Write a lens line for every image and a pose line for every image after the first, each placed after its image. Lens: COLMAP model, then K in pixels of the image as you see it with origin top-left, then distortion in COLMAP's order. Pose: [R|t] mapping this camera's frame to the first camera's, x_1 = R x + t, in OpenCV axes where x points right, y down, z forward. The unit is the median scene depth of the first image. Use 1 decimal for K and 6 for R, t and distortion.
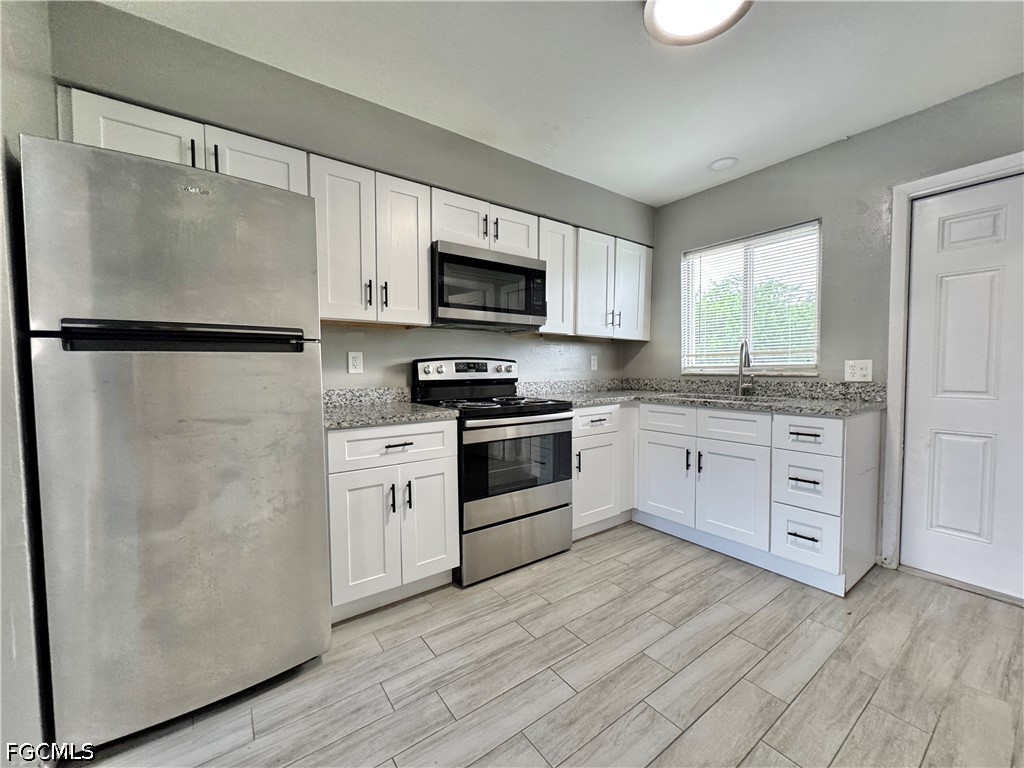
lens RADIAL K [[408.8, 0, 514.3], [0, 408.8, 385.6], [0, 0, 1]] dist [-0.006777, 0.001723]
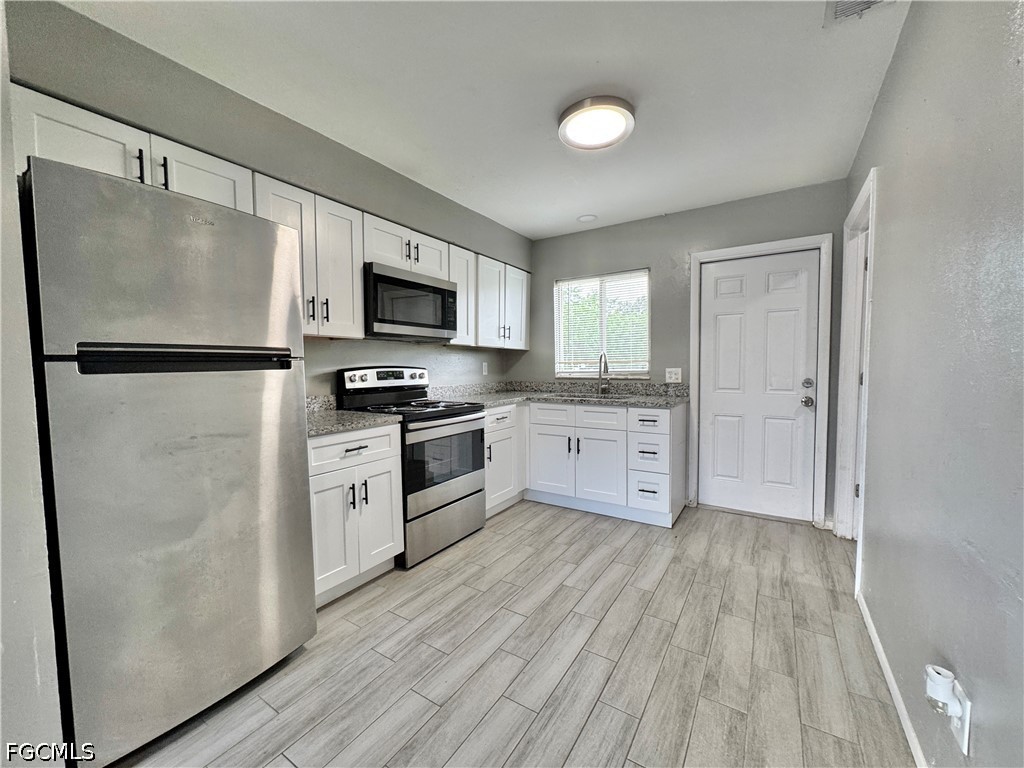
lens RADIAL K [[408.8, 0, 514.5], [0, 408.8, 385.5], [0, 0, 1]] dist [-0.006777, 0.001723]
pose [[0.930730, -0.020061, 0.365156, -0.240794], [0.018964, 0.999798, 0.006591, -0.022504], [-0.365214, 0.000791, 0.930923, -0.169323]]
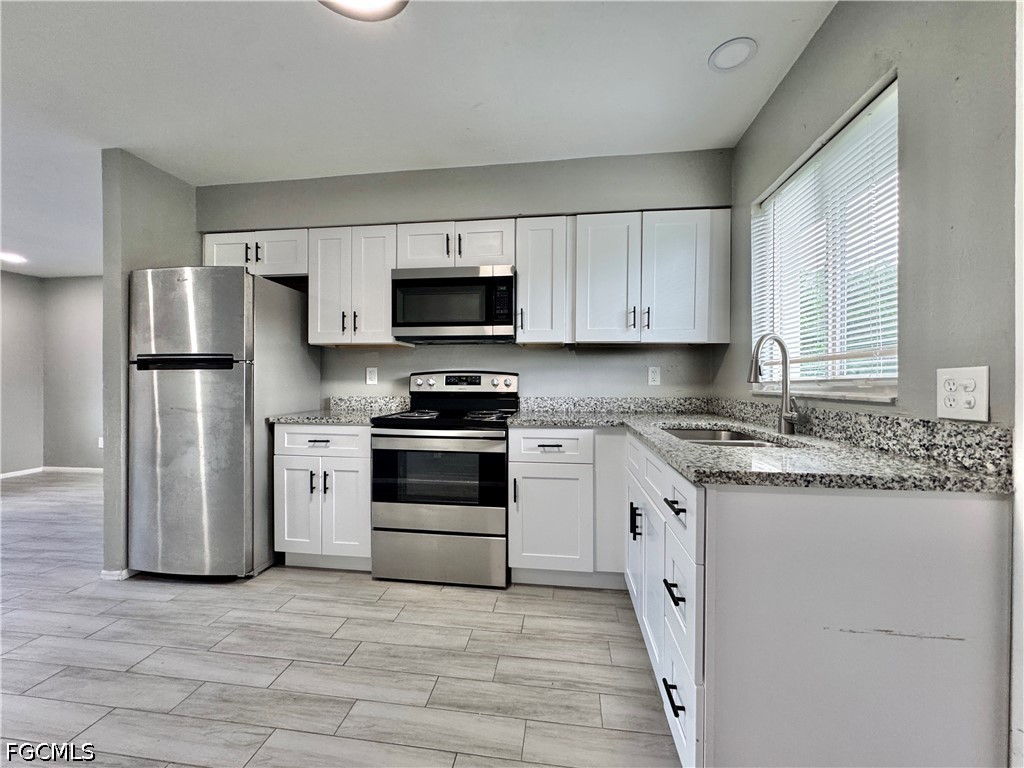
lens RADIAL K [[408.8, 0, 512.9], [0, 408.8, 385.1], [0, 0, 1]] dist [-0.006777, 0.001723]
pose [[0.721877, 0.013327, -0.691893, 0.864646], [-0.037641, 0.999091, -0.020028, -0.020863], [0.690997, 0.040502, 0.721722, 0.420734]]
